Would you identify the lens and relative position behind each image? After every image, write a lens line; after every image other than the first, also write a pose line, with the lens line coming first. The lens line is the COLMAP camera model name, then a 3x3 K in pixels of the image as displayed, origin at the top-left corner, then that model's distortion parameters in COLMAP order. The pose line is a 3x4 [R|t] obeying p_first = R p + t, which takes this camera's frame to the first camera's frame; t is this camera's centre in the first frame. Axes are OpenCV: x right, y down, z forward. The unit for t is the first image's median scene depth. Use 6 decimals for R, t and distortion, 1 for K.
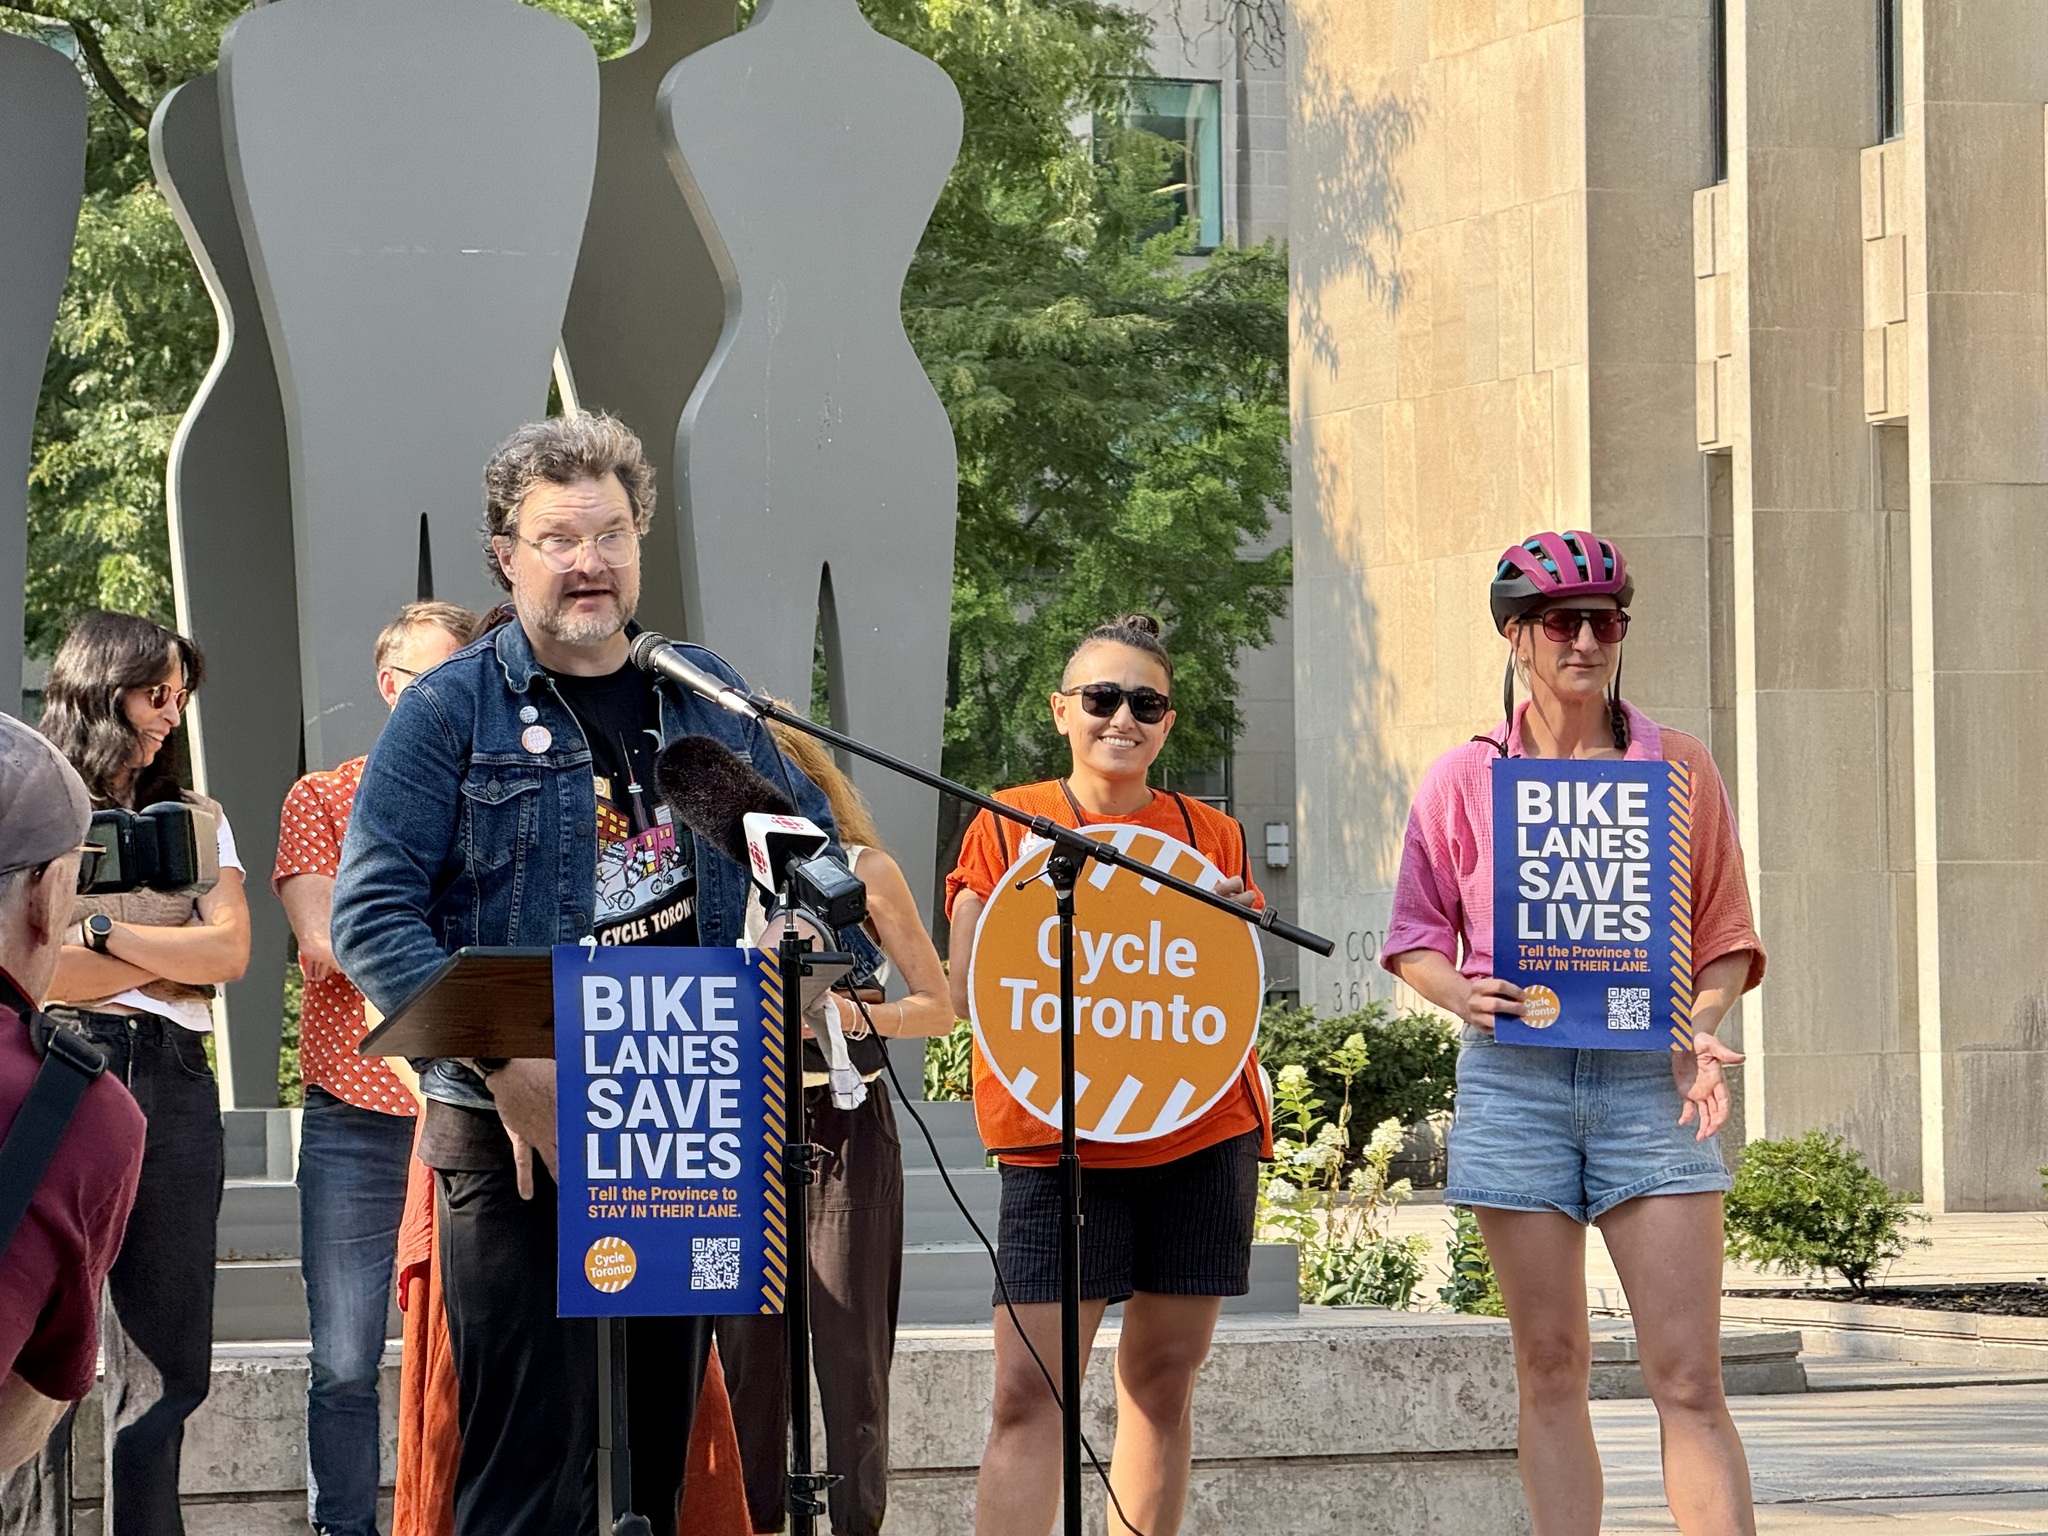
lens RADIAL K [[7283.2, 0, 1024.0], [0, 7283.2, 768.0], [0, 0, 1]] dist [0.527254, 0.810080]
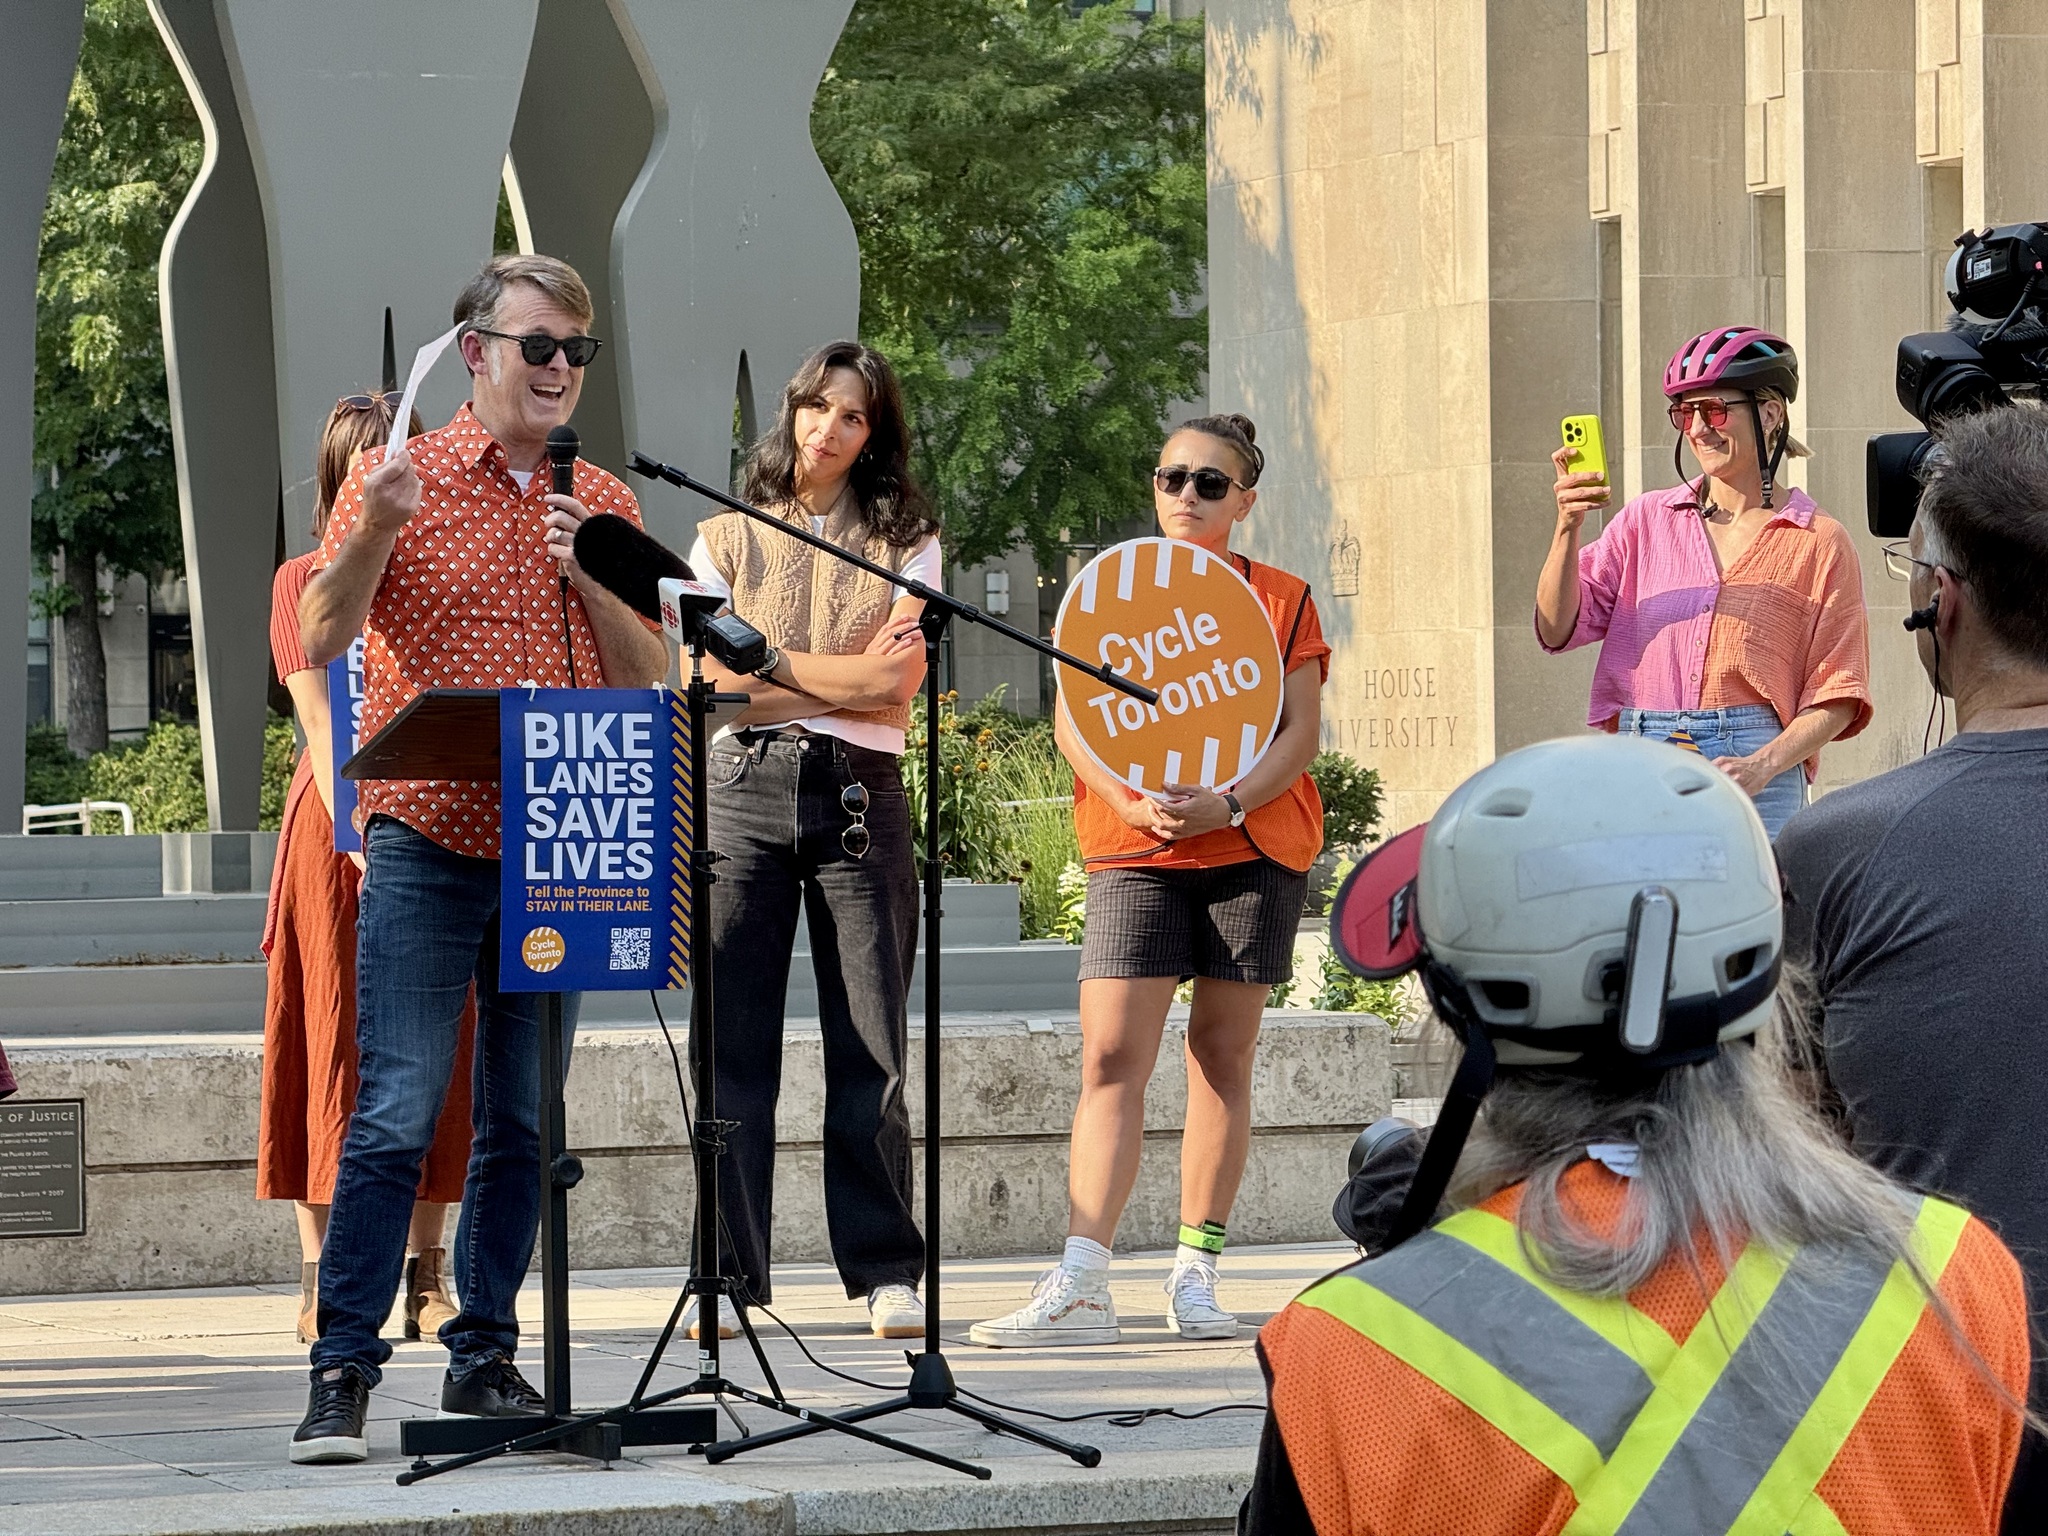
lens RADIAL K [[7175.5, 0, 1022.4], [0, 7175.5, 621.9], [0, 0, 1]] dist [-0.619599, 60.062777]
pose [[0.999976, -0.001060, 0.006863, 0.009123], [0.000957, 0.999886, 0.015067, -0.002734], [-0.006878, -0.015060, 0.999863, -0.120051]]
